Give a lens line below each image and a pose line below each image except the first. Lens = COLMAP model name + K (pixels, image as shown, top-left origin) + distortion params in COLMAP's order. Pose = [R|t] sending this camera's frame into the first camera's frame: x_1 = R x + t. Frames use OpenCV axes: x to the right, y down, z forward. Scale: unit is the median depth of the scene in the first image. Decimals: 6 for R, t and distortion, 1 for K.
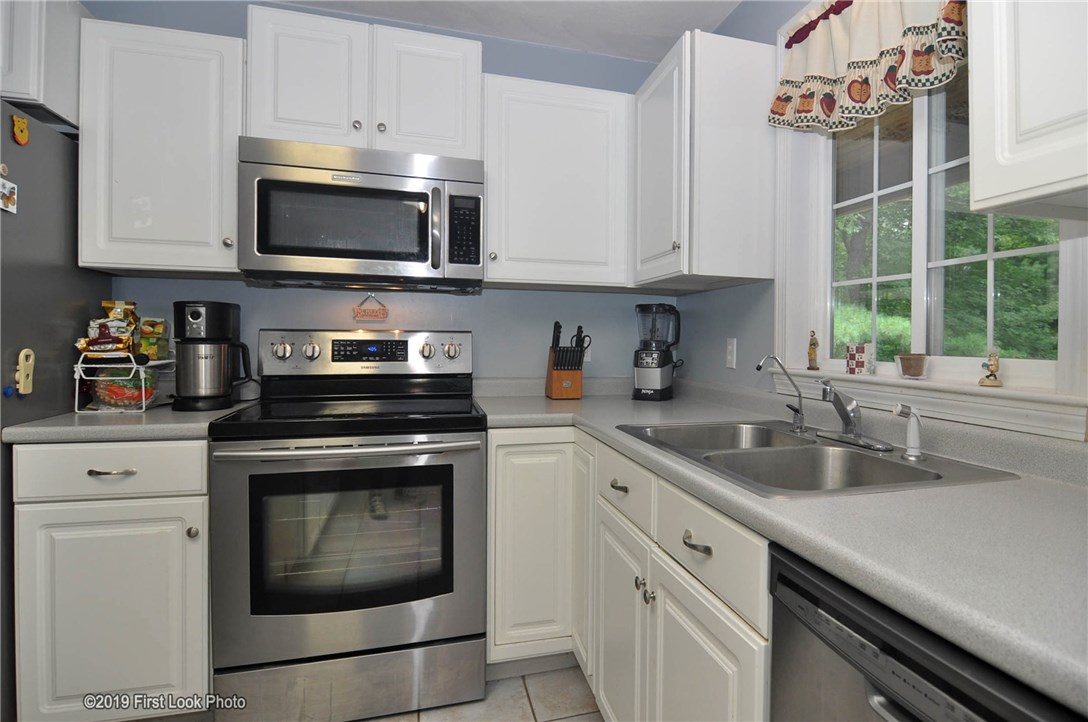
lens RADIAL K [[586.7, 0, 543.4], [0, 586.7, 365.4], [0, 0, 1]] dist [-0.022407, -0.000431]
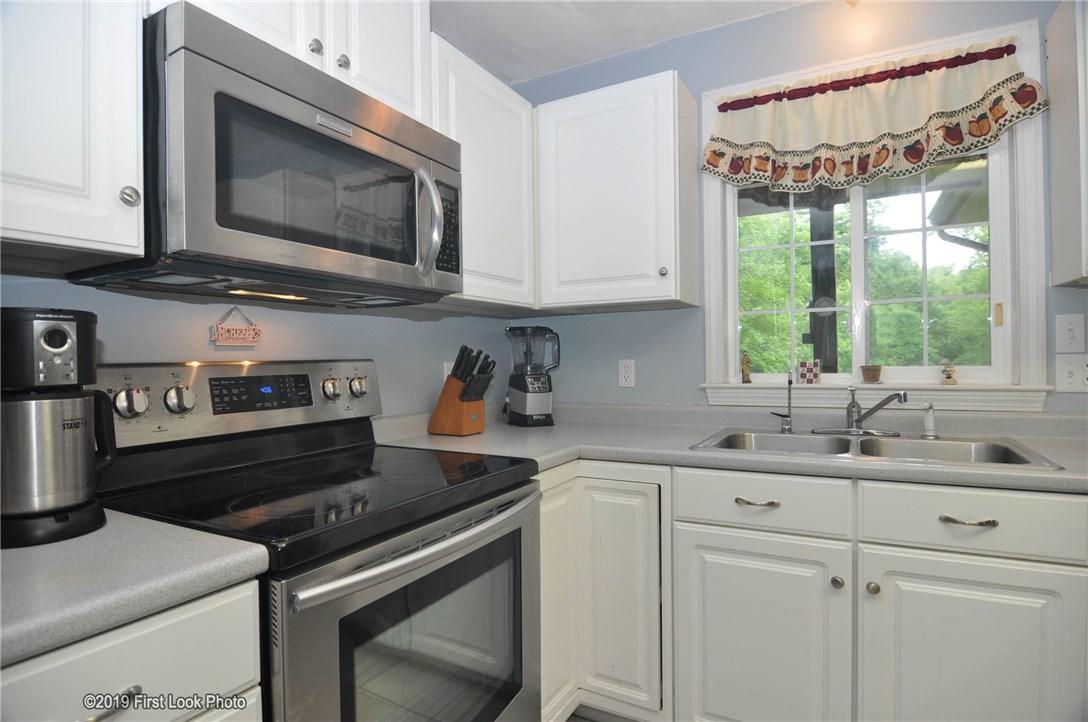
lens RADIAL K [[586.7, 0, 543.4], [0, 586.7, 365.4], [0, 0, 1]] dist [-0.022407, -0.000431]
pose [[0.720950, -0.032565, 0.692222, -0.592341], [0.059417, 0.998122, -0.014927, -0.031295], [-0.690436, 0.051891, 0.721530, 0.368652]]
